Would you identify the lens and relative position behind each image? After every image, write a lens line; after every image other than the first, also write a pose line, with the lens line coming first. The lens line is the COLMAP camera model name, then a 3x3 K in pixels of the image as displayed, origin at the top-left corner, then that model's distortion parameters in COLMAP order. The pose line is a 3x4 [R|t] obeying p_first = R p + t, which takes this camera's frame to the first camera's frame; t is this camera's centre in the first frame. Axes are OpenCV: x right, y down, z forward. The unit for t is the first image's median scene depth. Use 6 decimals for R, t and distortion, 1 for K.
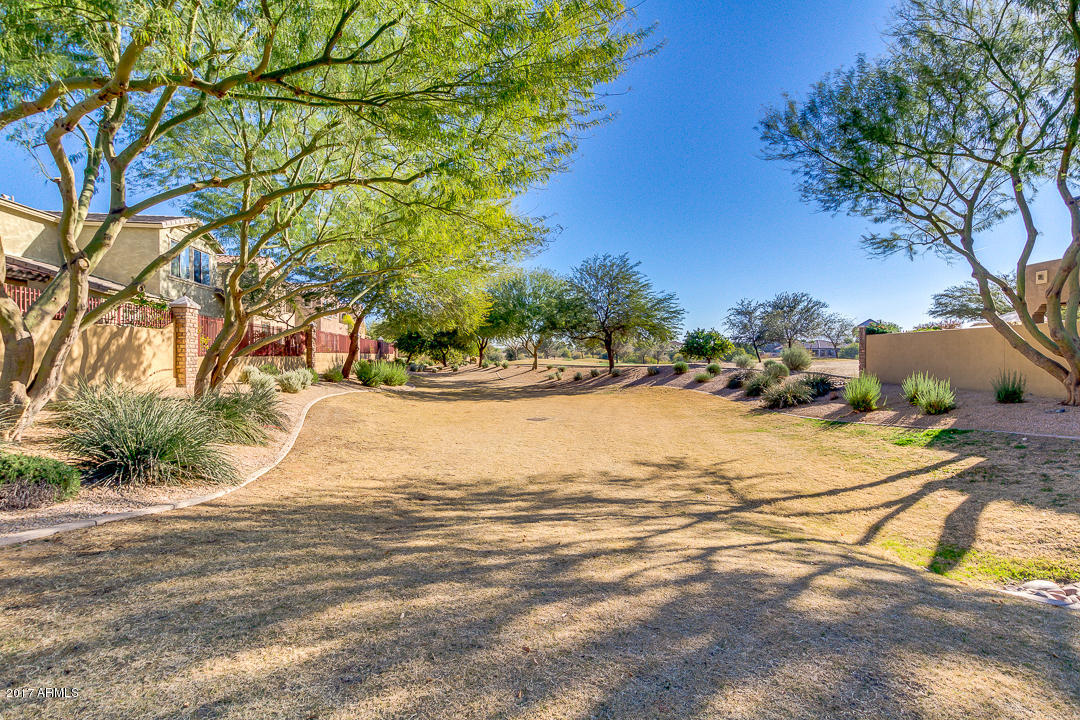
lens RADIAL K [[546.3, 0, 540.0], [0, 546.3, 360.0], [0, 0, 1]] dist [-0.001572, -0.001623]
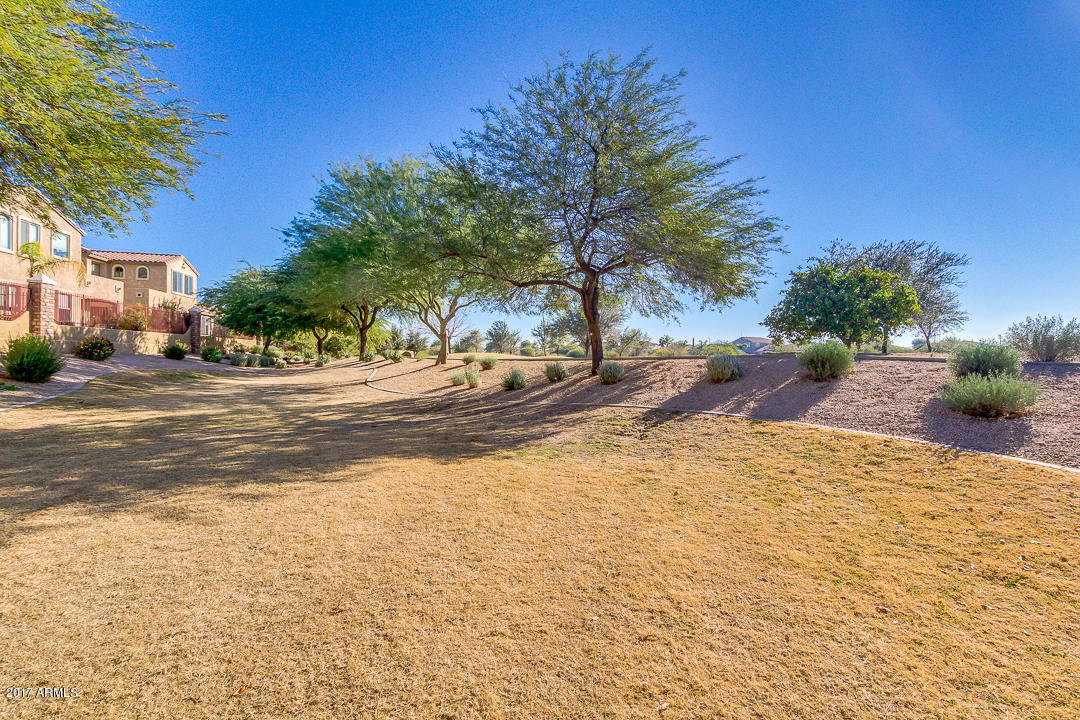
lens RADIAL K [[652.2, 0, 551.7], [0, 652.2, 359.6], [0, 0, 1]] dist [0.005101, -0.000568]
pose [[0.996652, 0.015982, 0.080181, 0.058885], [-0.016254, 0.999864, 0.002748, 0.013035], [-0.080126, -0.004042, 0.996777, 0.527891]]
